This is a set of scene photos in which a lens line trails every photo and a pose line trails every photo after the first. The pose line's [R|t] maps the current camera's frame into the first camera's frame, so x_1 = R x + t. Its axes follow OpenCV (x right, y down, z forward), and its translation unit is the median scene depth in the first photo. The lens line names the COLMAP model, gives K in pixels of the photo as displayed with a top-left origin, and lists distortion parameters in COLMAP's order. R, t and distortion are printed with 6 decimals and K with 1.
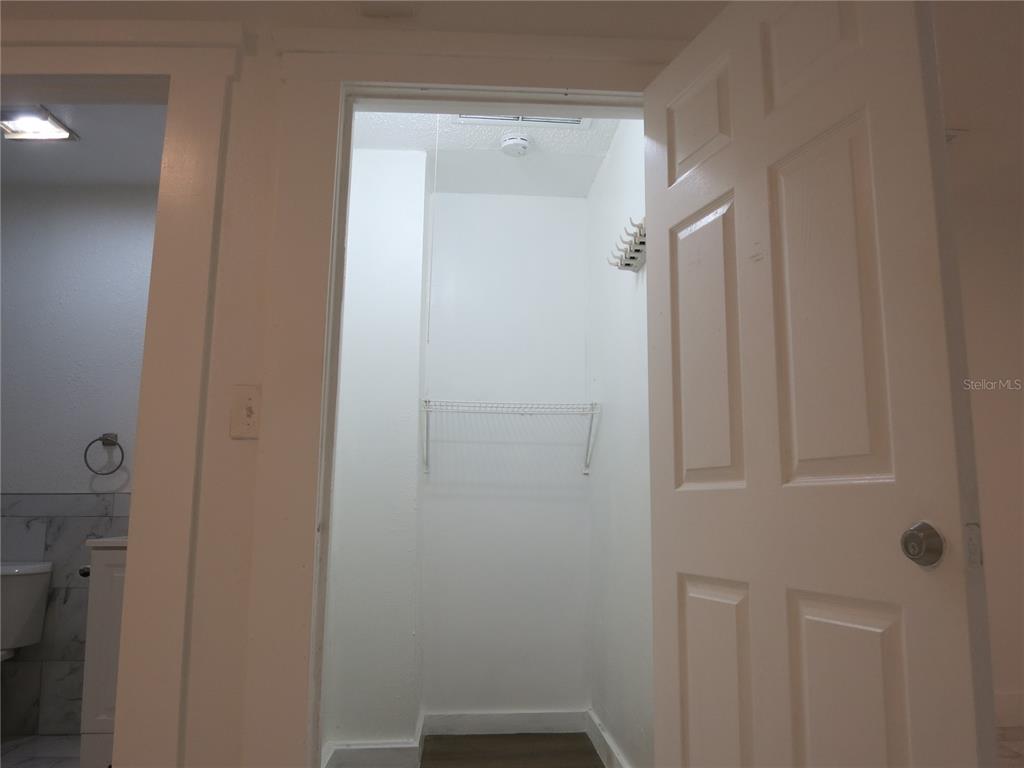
lens RADIAL K [[714.8, 0, 511.1], [0, 714.8, 387.0], [0, 0, 1]] dist [-0.021647, -0.002260]
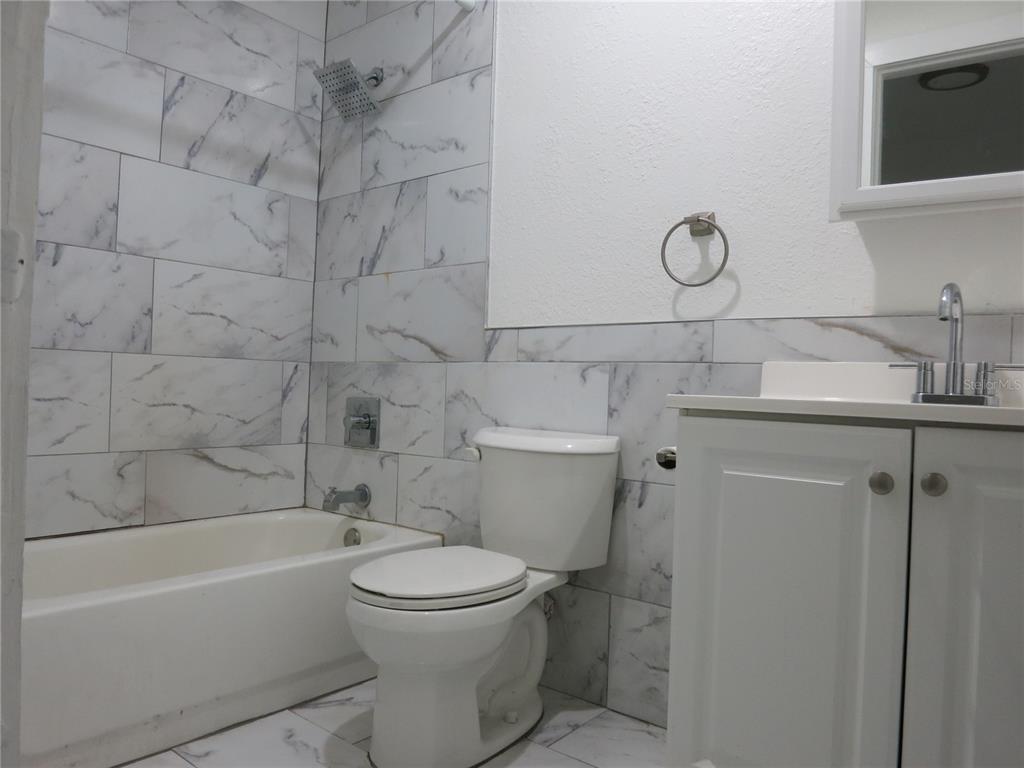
lens RADIAL K [[714.8, 0, 512.6], [0, 714.8, 384.9], [0, 0, 1]] dist [-0.021647, -0.002260]
pose [[0.739279, 0.034315, -0.672525, -0.309242], [0.059778, 0.991414, 0.116298, 0.127579], [0.670741, -0.126179, 0.730880, 0.499946]]
